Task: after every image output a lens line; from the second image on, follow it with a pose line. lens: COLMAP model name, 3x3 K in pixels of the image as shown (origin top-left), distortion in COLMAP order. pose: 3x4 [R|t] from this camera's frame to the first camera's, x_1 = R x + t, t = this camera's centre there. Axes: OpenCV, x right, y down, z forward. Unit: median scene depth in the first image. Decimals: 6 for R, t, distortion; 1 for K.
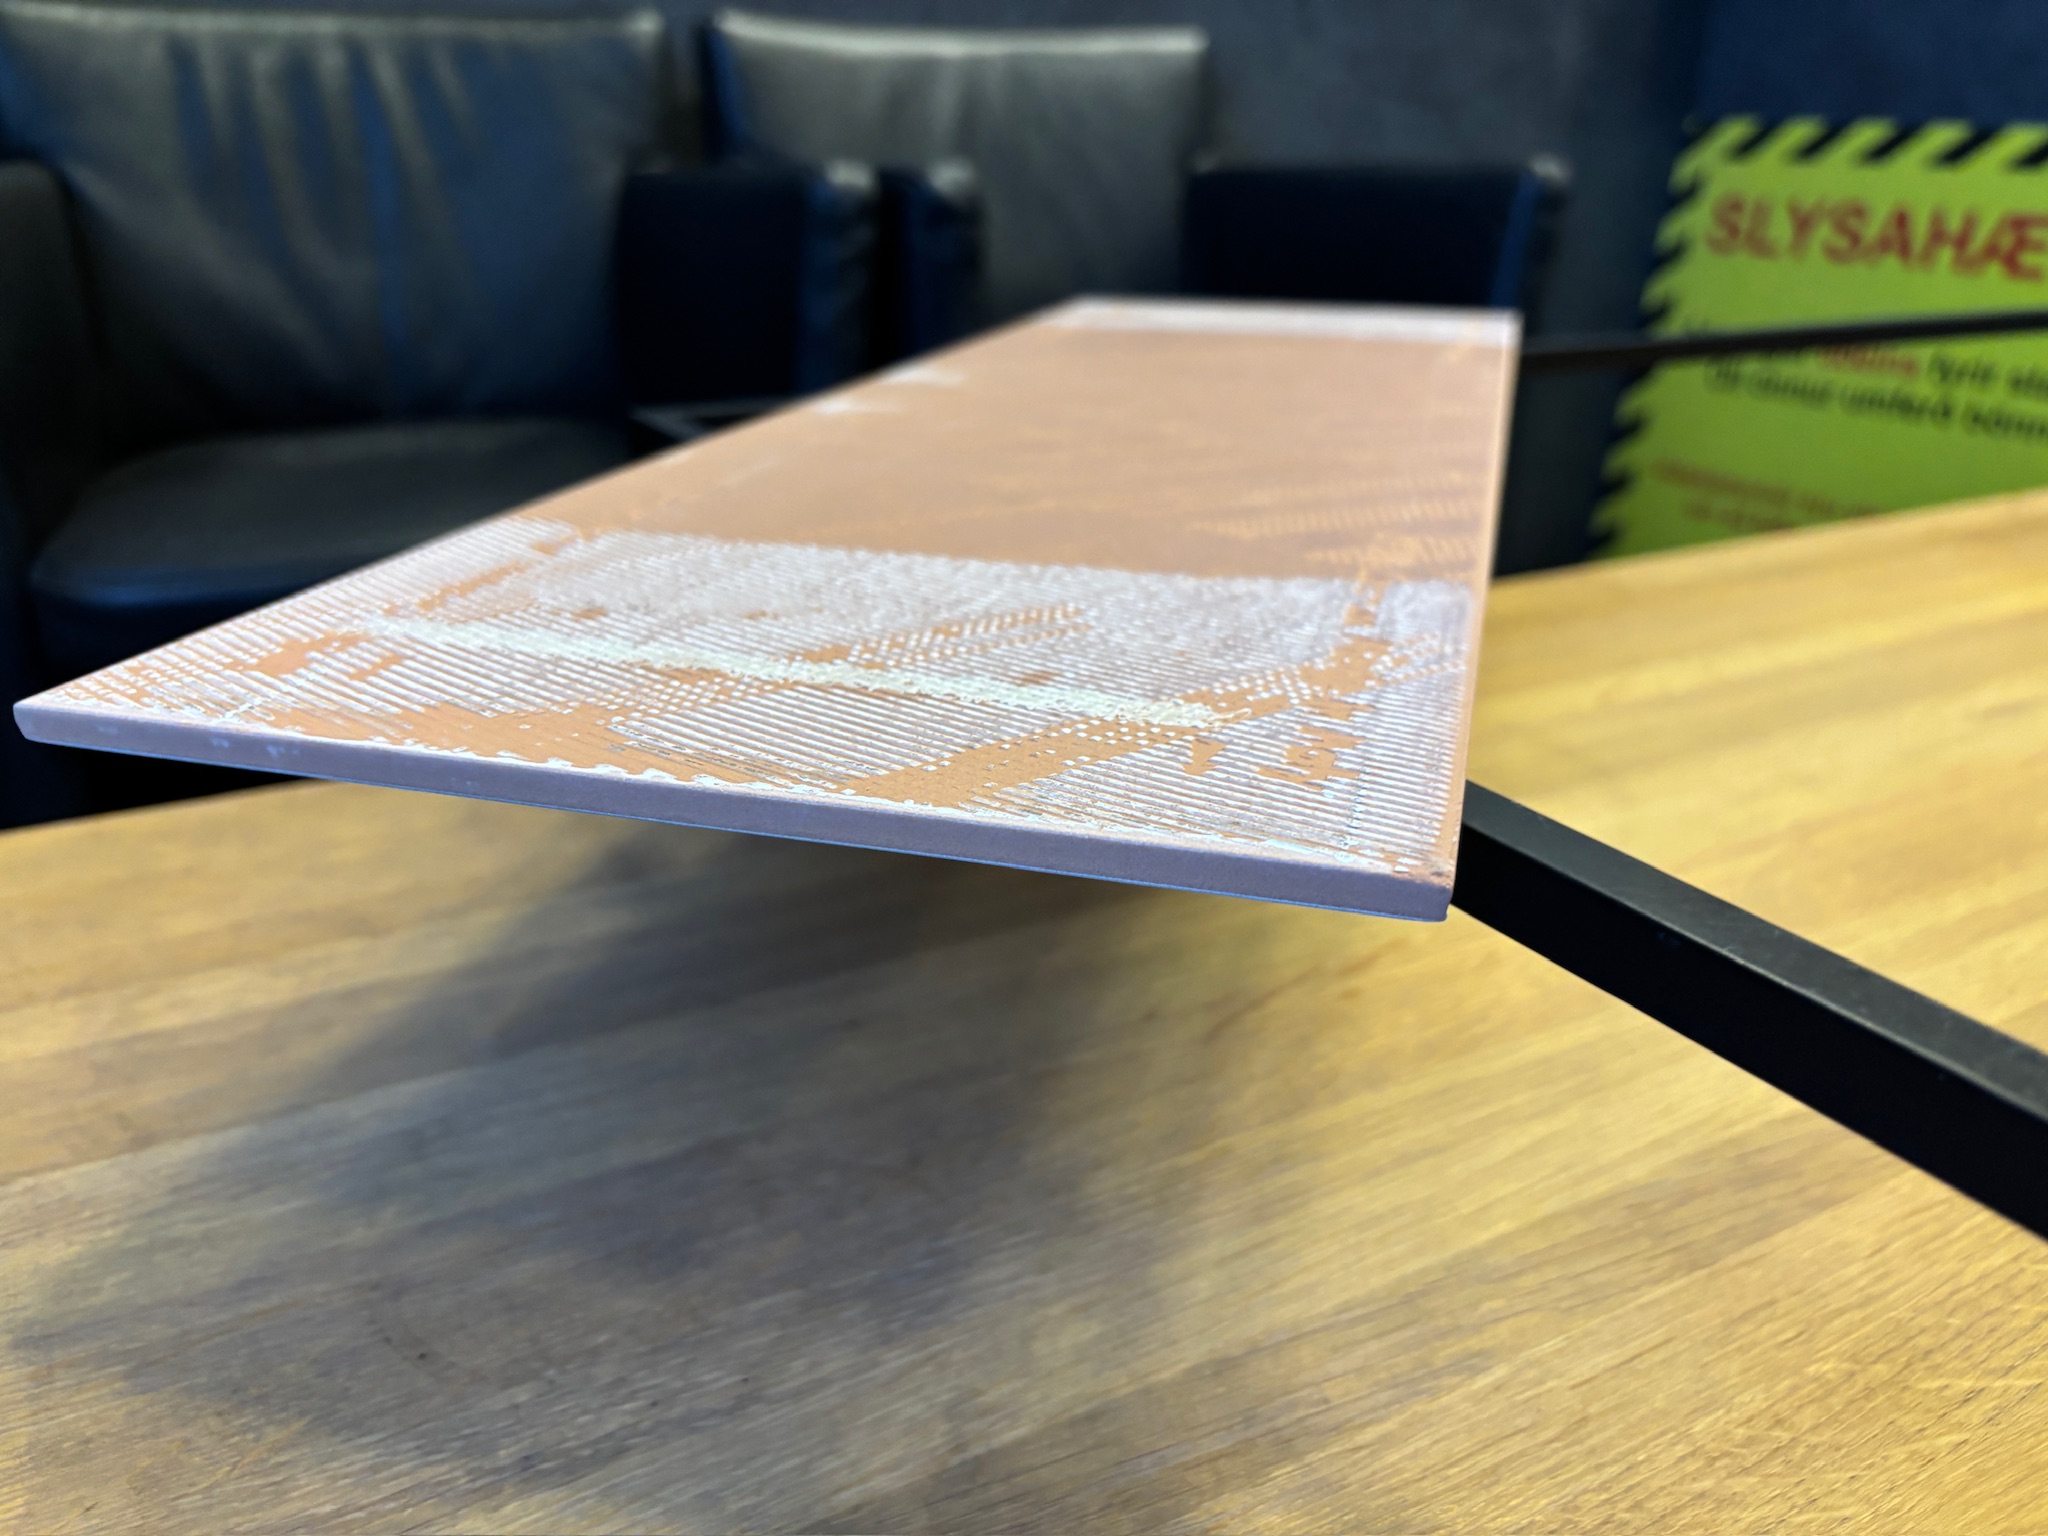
lens RADIAL K [[1607.5, 0, 1035.5], [0, 1607.5, 762.8], [0, 0, 1]] dist [0.008928, -0.045112]
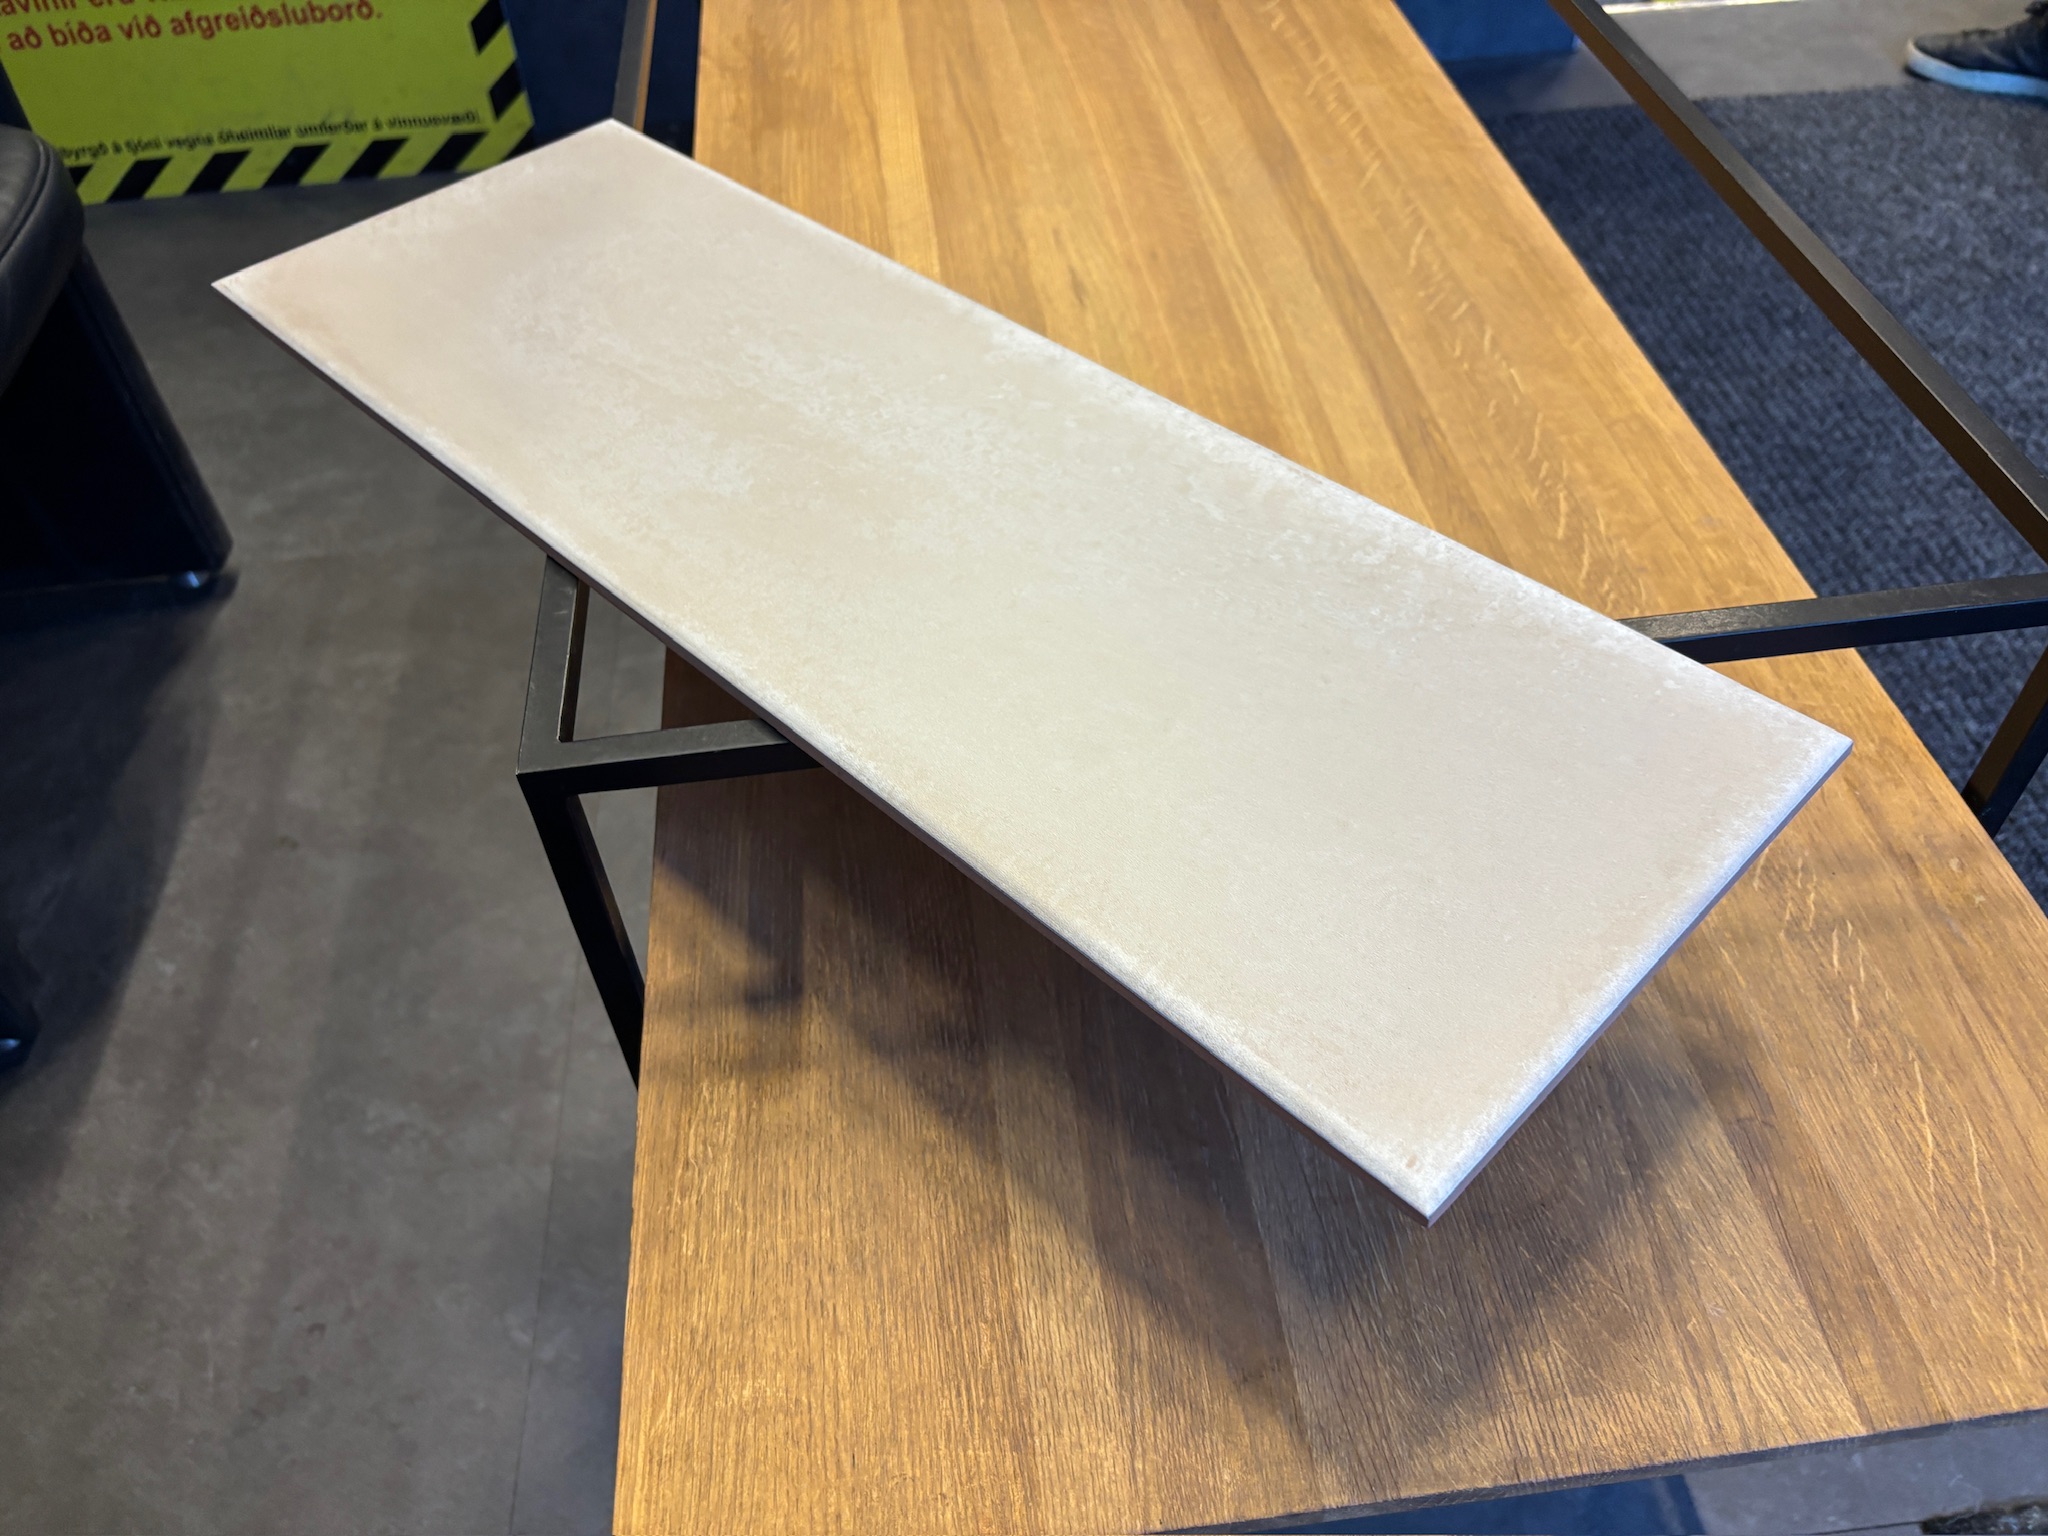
lens RADIAL K [[1585.0, 0, 1024.0], [0, 1585.0, 768.0], [0, 0, 1]] dist [0.006557, -0.002616]
pose [[0.391476, -0.685994, 0.613318, -1.230974], [0.379071, 0.727556, 0.571811, -1.114235], [-0.838482, 0.008641, 0.544861, 0.451304]]
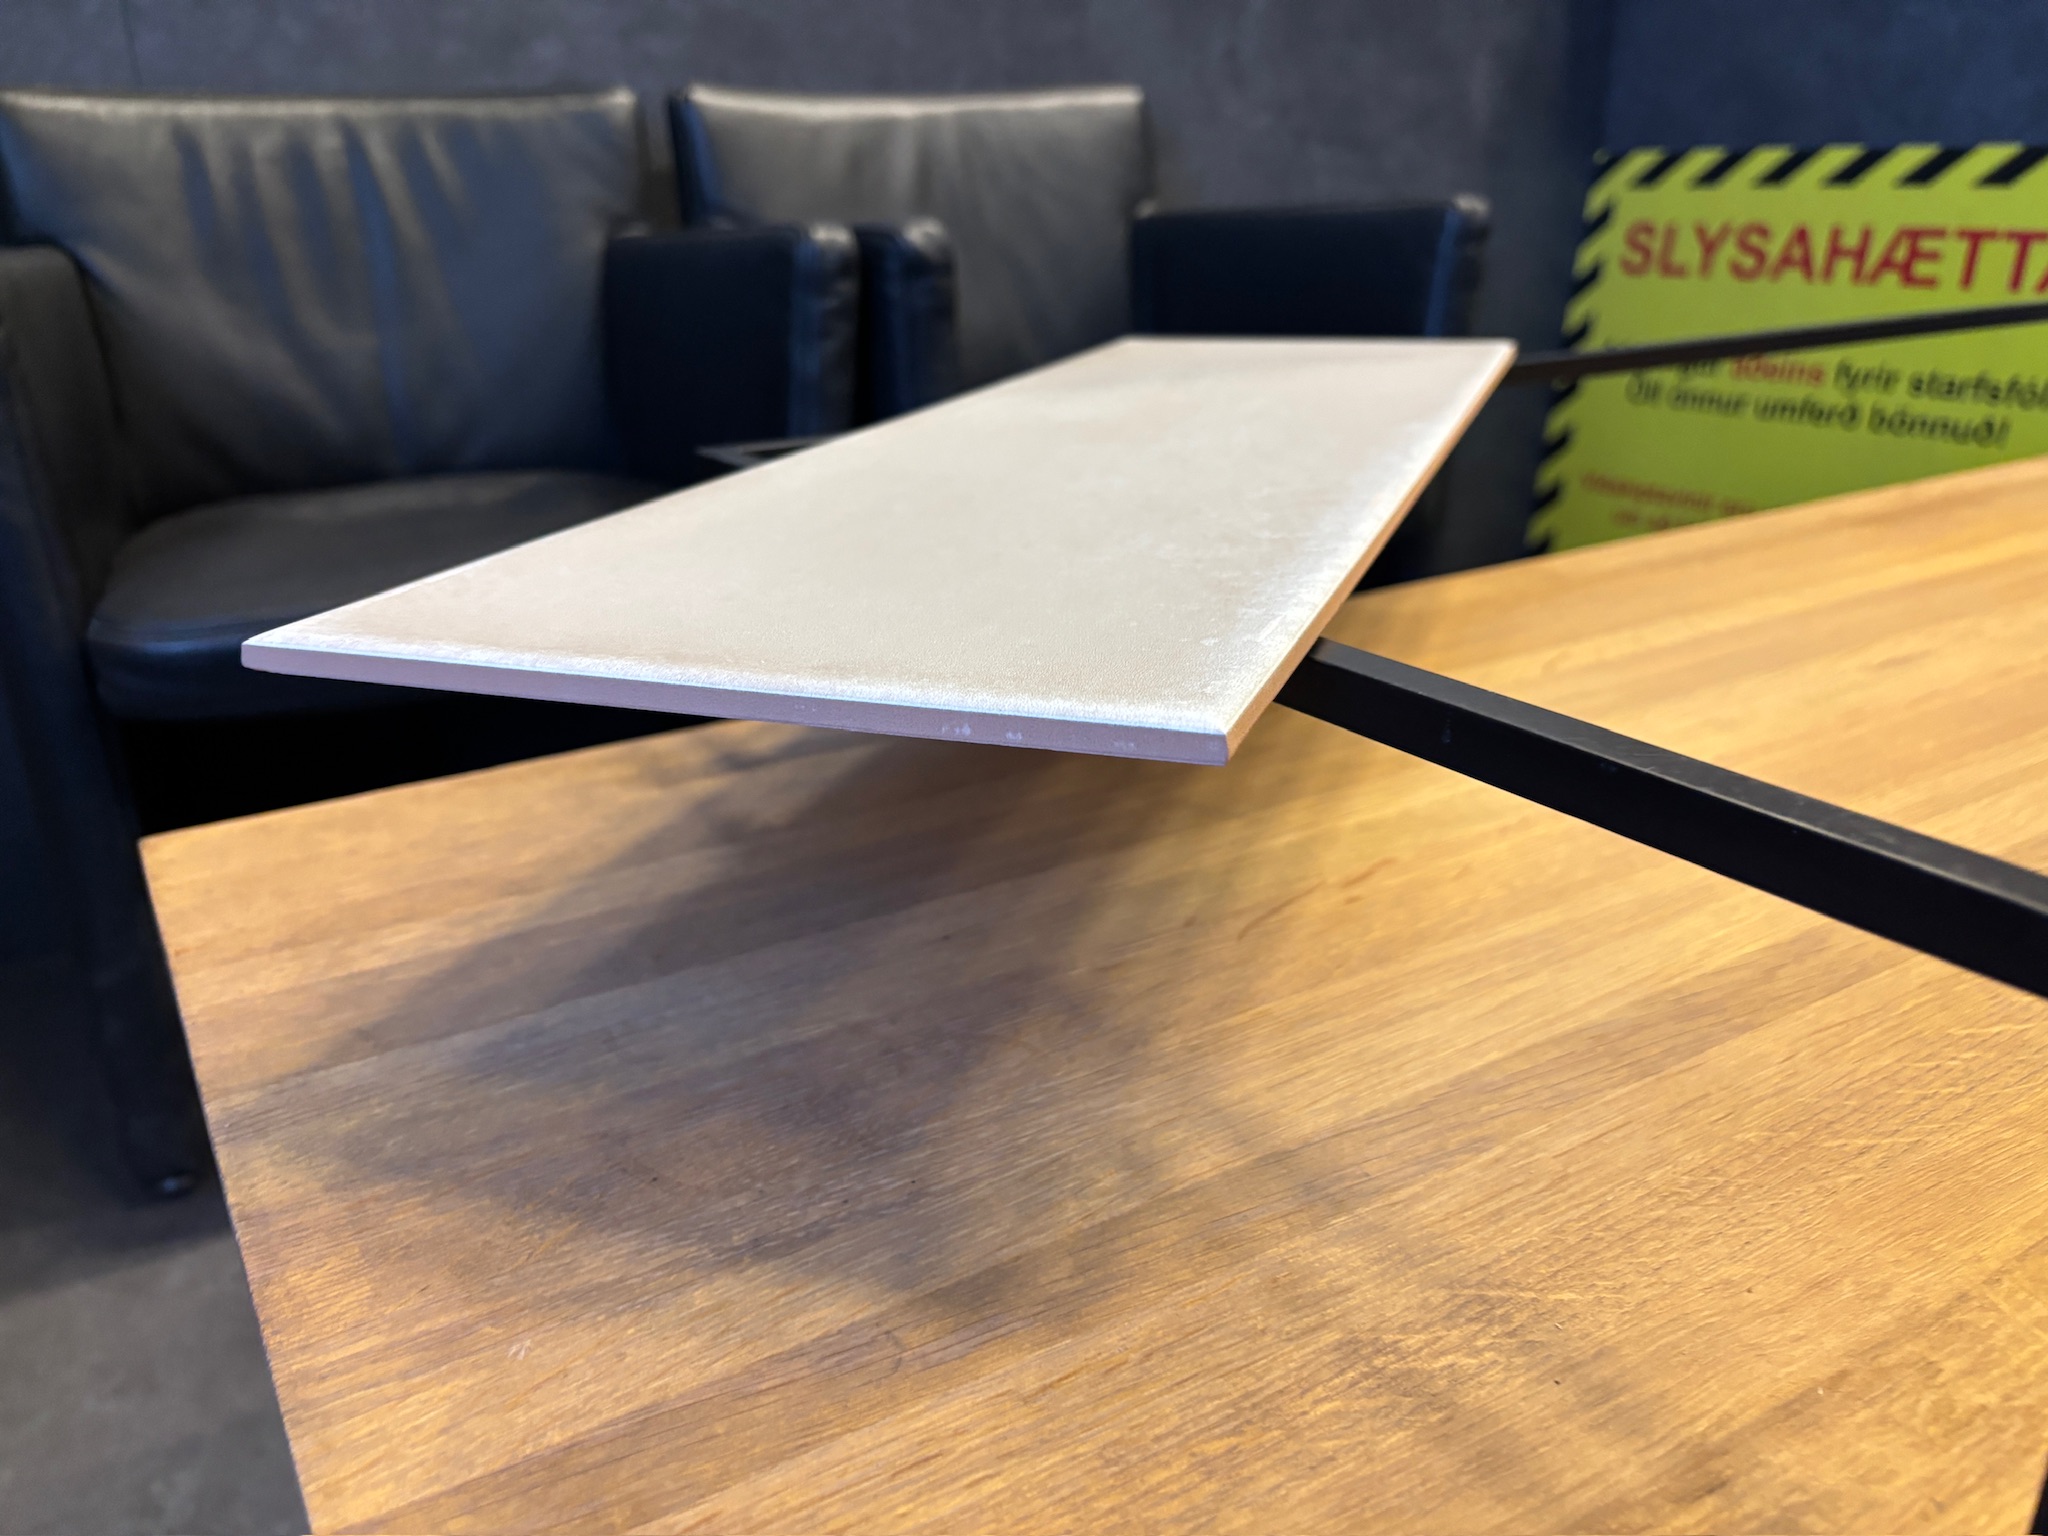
lens RADIAL K [[1588.3, 0, 1024.0], [0, 1588.3, 768.0], [0, 0, 1]] dist [-0.007692, -0.002457]
pose [[0.998832, -0.043288, 0.021471, -0.092929], [0.043691, 0.998871, -0.018662, 0.072558], [-0.020639, 0.019578, 0.999595, -0.238109]]
